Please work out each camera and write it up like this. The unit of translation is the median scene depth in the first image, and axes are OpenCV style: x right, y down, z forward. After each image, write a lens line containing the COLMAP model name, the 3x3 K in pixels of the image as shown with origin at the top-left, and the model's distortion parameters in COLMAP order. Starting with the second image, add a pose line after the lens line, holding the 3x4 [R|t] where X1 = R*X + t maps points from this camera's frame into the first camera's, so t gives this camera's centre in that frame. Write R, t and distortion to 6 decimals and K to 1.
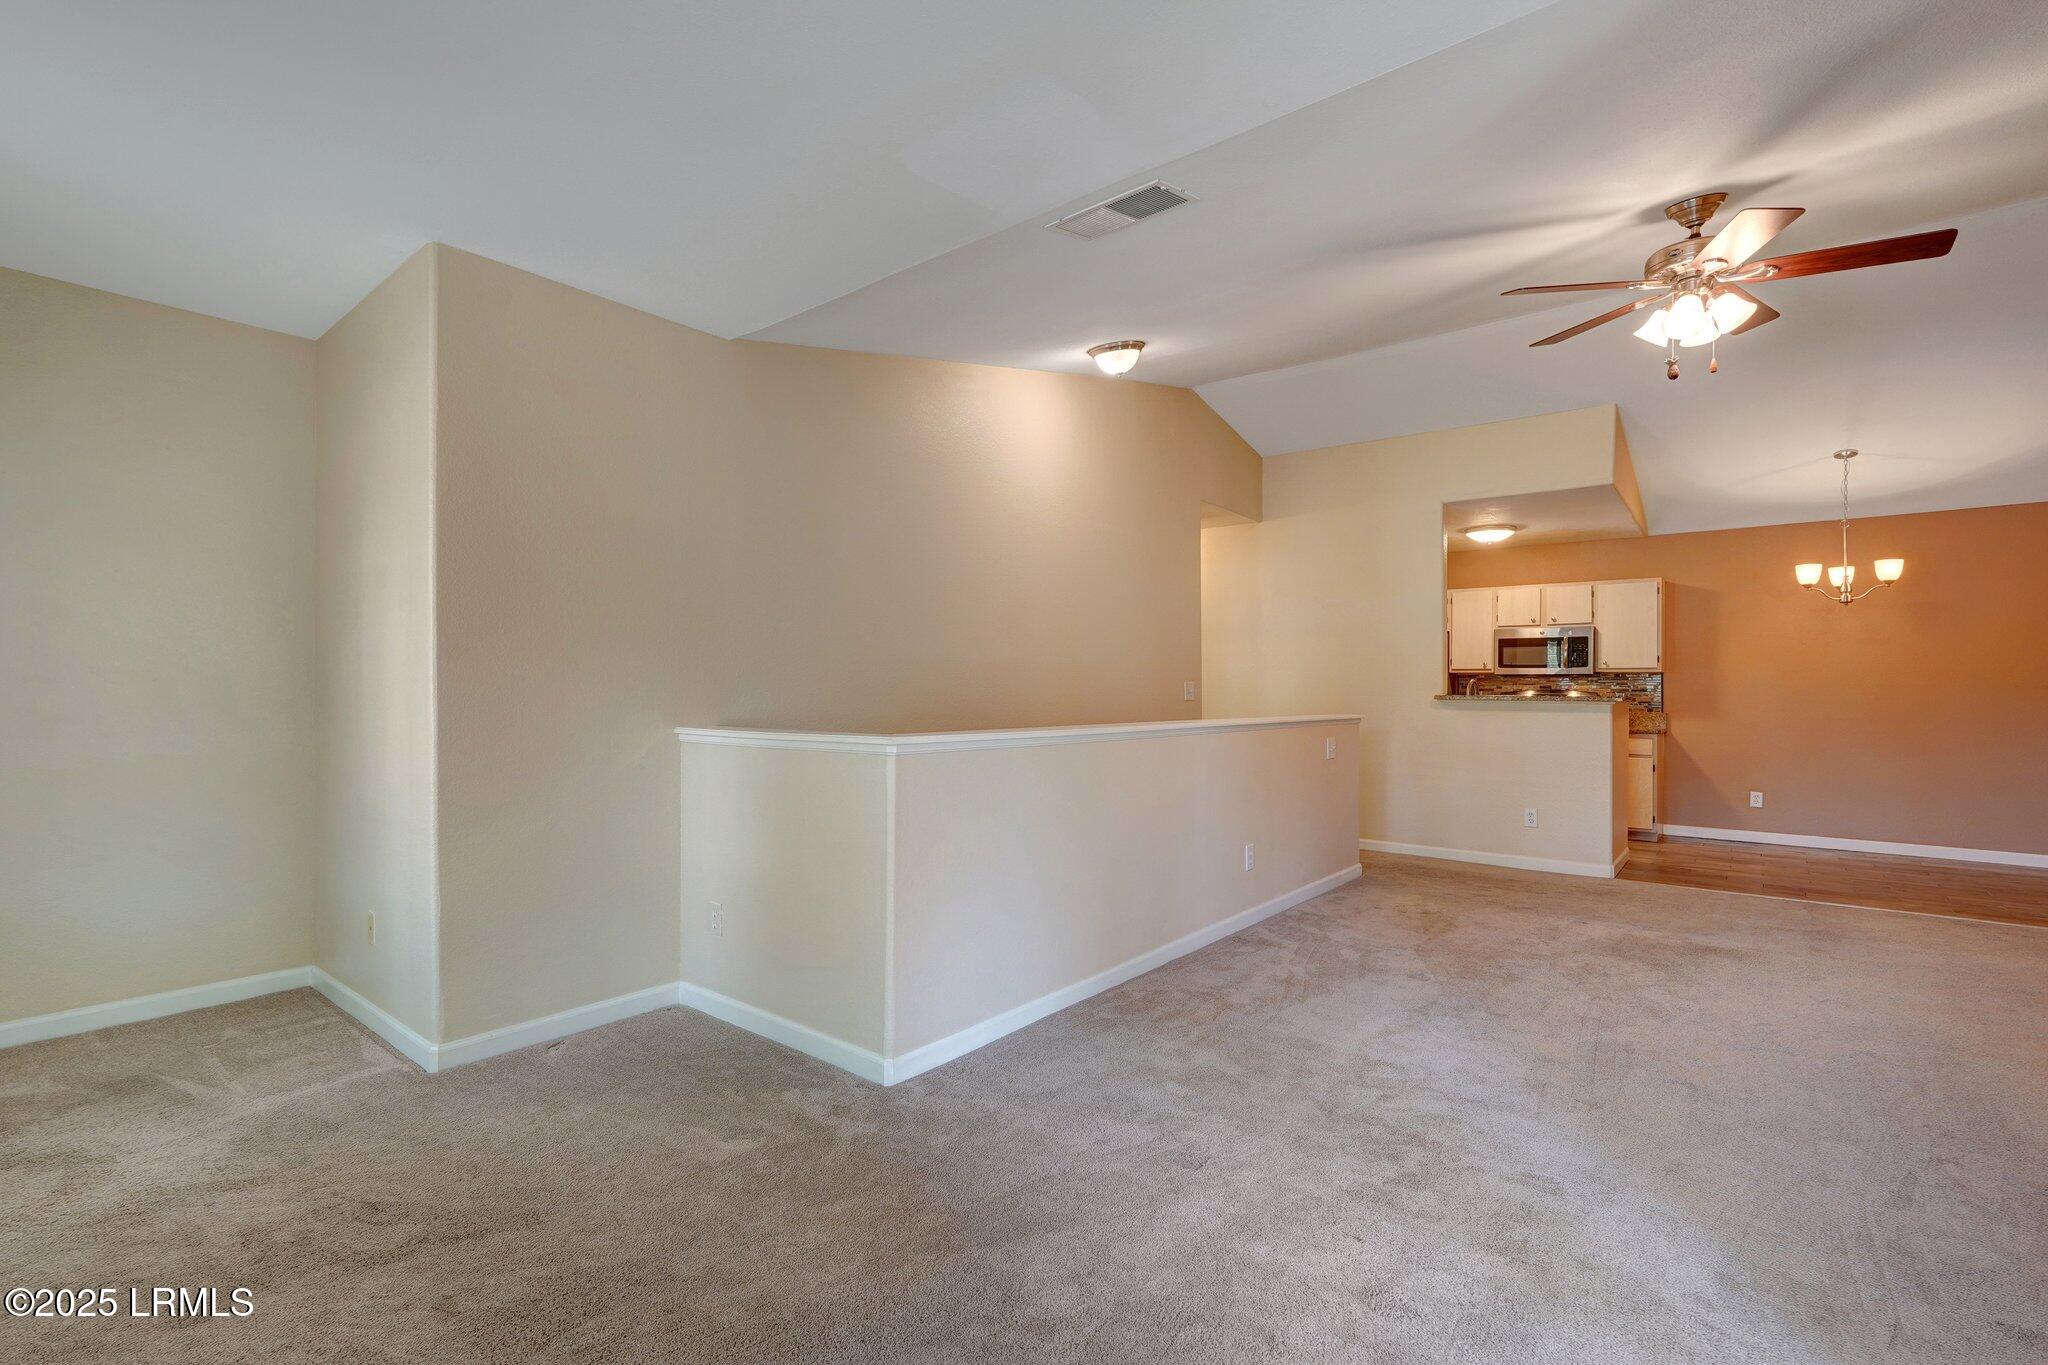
lens RADIAL K [[916.4, 0, 1019.2], [0, 916.4, 692.7], [0, 0, 1]] dist [0.001930, 0.000693]
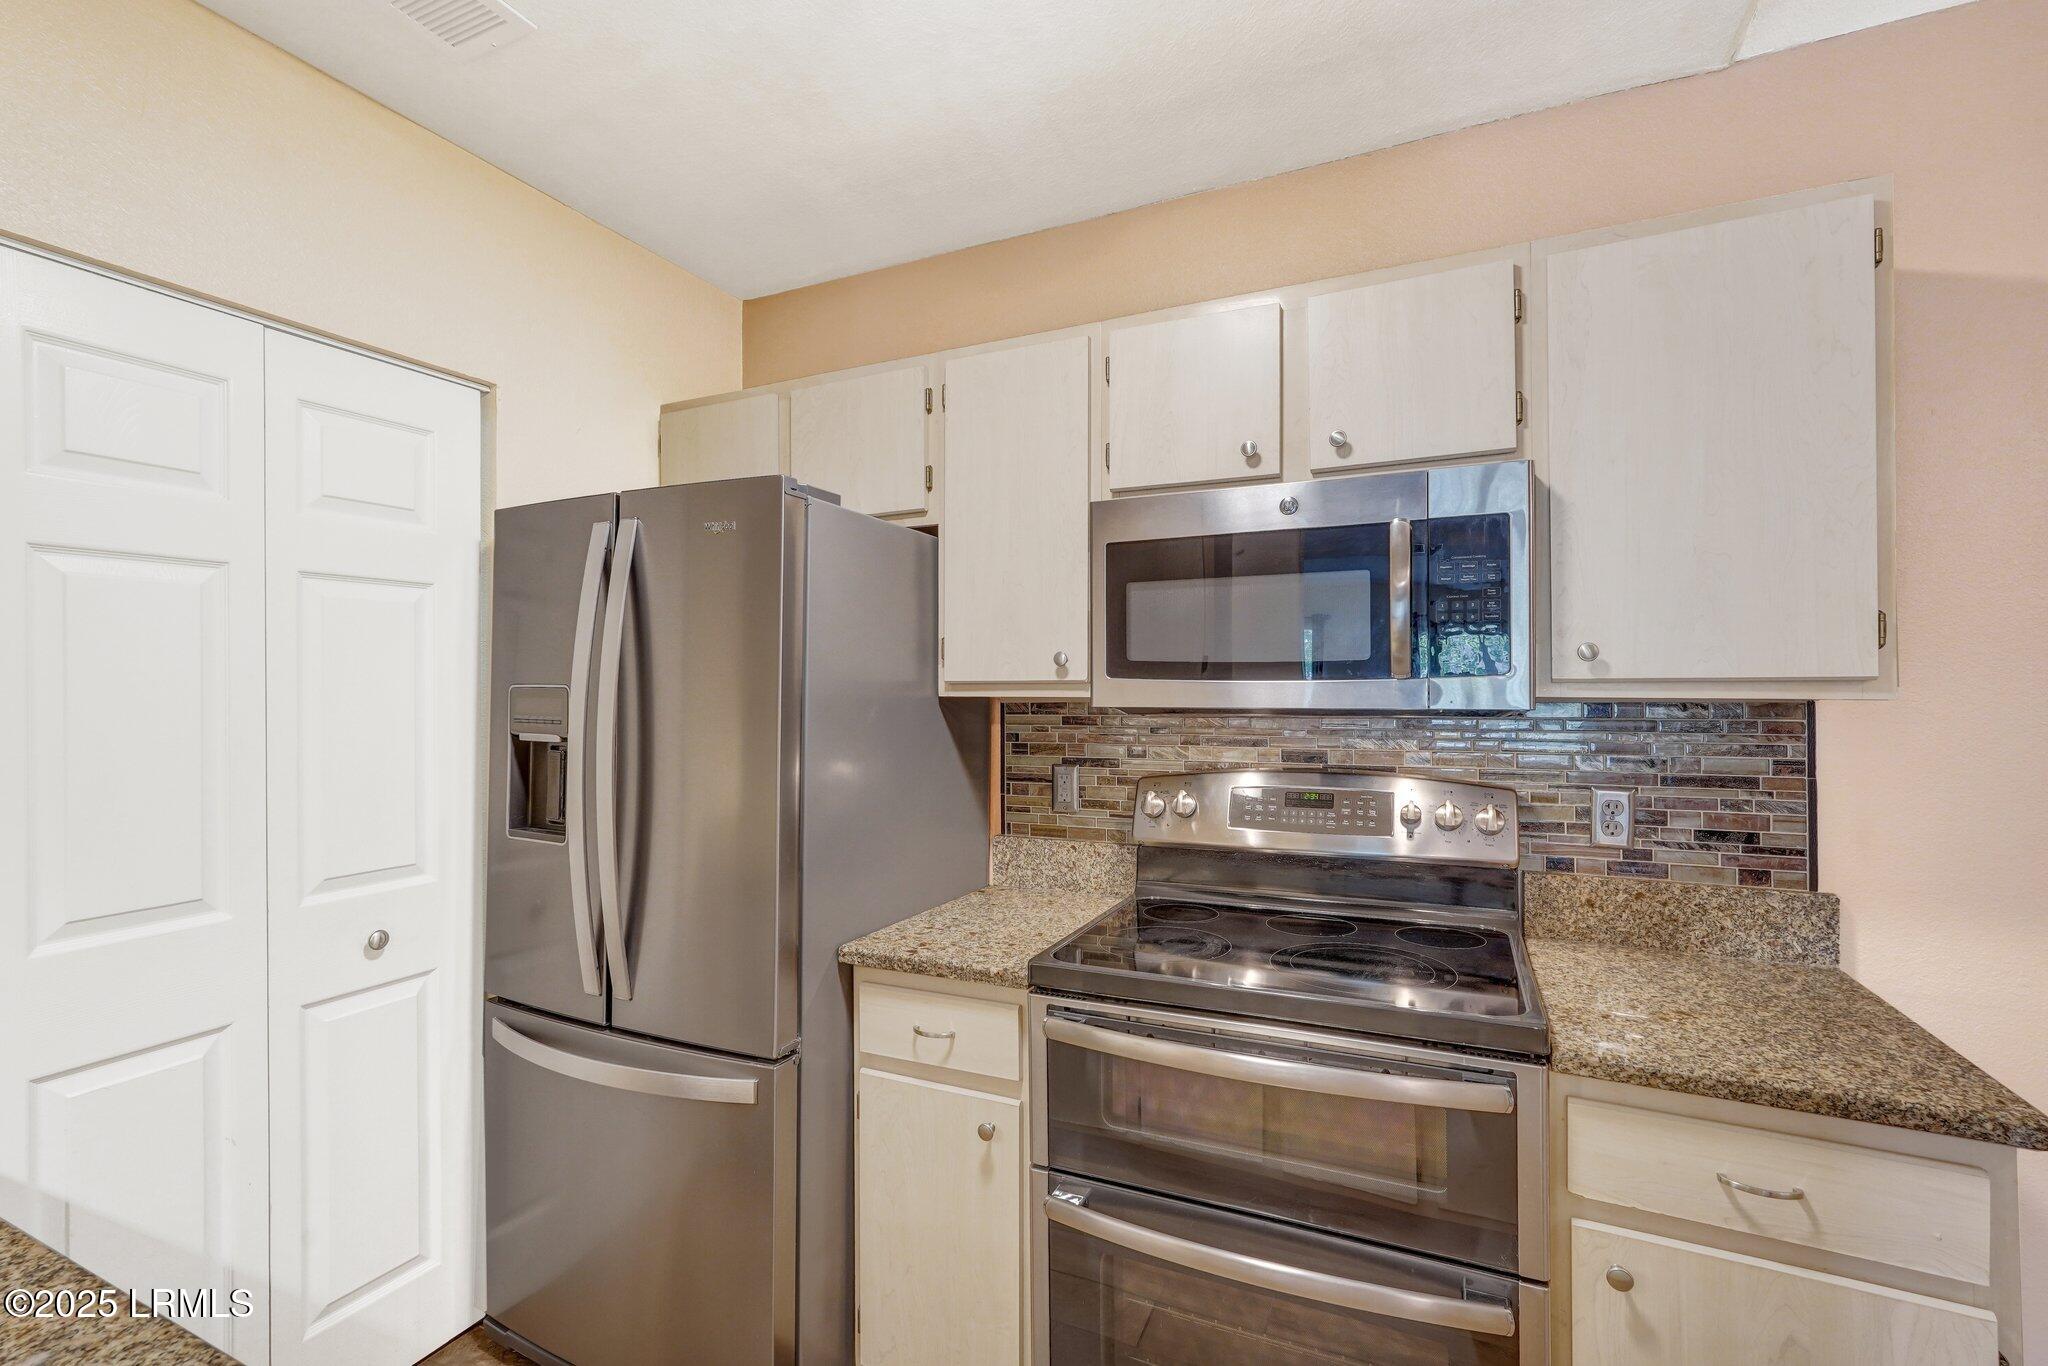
lens RADIAL K [[911.2, 0, 1024.8], [0, 911.2, 687.0], [0, 0, 1]] dist [-0.017221, 0.010155]
pose [[0.975018, -0.009419, 0.221926, 0.626702], [0.010423, 0.999940, -0.003353, -0.033630], [-0.221881, 0.005582, 0.975058, 1.094063]]
